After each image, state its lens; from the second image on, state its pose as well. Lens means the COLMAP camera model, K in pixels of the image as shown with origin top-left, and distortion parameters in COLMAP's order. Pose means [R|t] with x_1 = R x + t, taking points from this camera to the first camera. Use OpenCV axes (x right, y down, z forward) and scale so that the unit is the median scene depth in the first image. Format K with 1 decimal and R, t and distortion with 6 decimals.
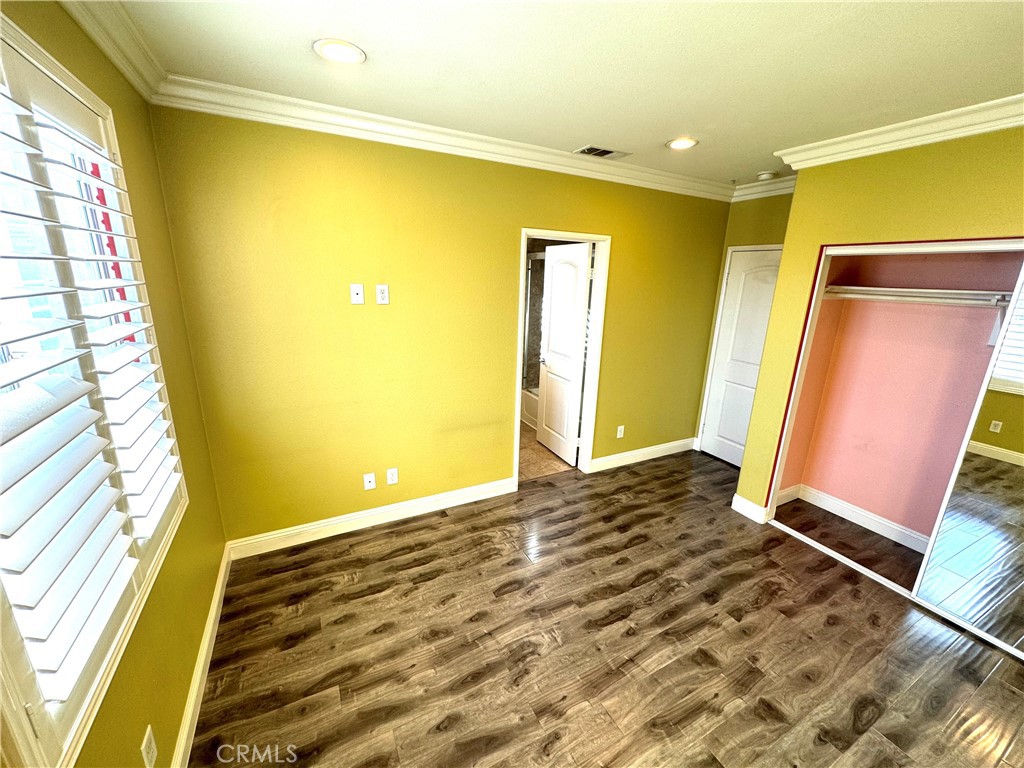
lens RADIAL K [[409.4, 0, 509.8], [0, 409.4, 384.7], [0, 0, 1]] dist [-0.000231, -0.000016]
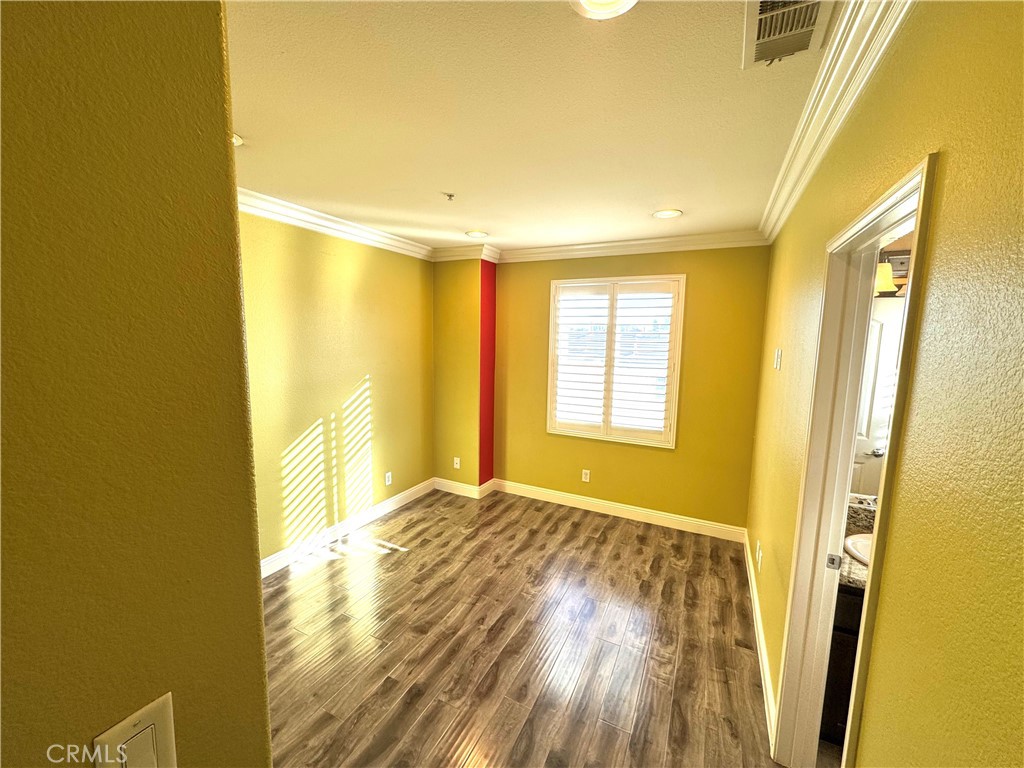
lens RADIAL K [[409.4, 0, 512.7], [0, 409.4, 384.4], [0, 0, 1]] dist [-0.000231, -0.000016]
pose [[-0.807999, 0.028295, -0.588505, 0.851367], [-0.191158, 0.932224, 0.307275, -0.391649], [0.557312, 0.360775, -0.747826, 1.600678]]
